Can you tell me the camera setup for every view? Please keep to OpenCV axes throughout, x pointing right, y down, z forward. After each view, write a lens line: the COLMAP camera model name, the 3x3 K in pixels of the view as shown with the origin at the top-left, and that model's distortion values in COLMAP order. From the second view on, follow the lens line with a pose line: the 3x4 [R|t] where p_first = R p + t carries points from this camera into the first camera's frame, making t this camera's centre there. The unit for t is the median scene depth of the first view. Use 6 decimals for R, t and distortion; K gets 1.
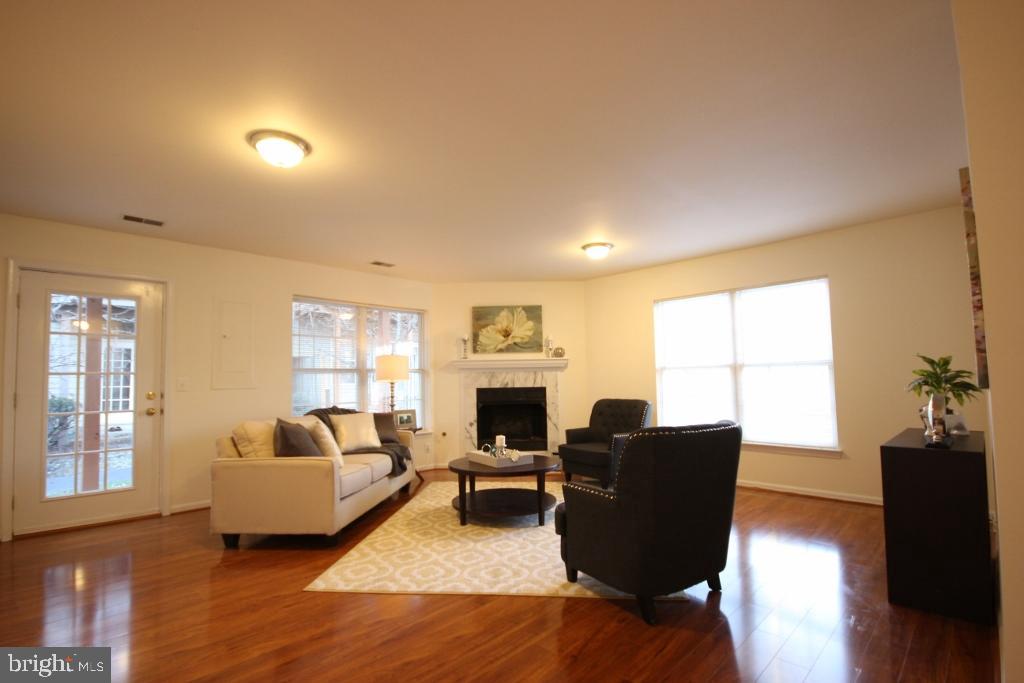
lens RADIAL K [[474.6, 0, 514.3], [0, 474.6, 347.0], [0, 0, 1]] dist [-0.000271, -0.005717]
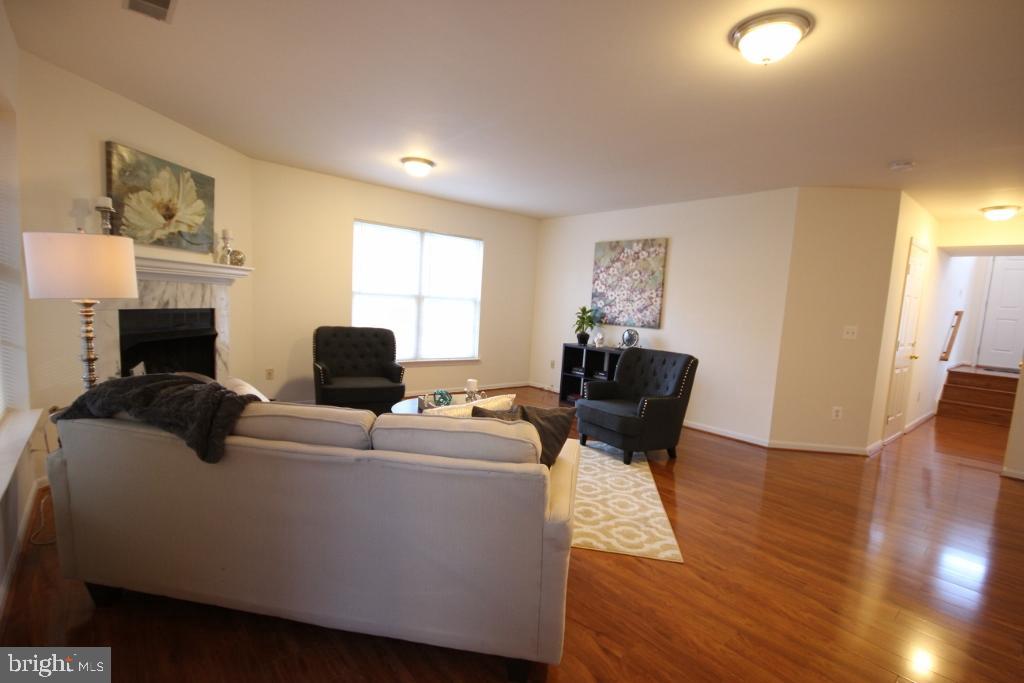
lens RADIAL K [[474.6, 0, 514.6], [0, 474.6, 346.7], [0, 0, 1]] dist [-0.000271, -0.005717]
pose [[0.079674, -0.072760, 0.994162, -0.553717], [-0.135911, 0.987226, 0.083145, 0.025734], [-0.987512, -0.141742, 0.068767, 0.537290]]
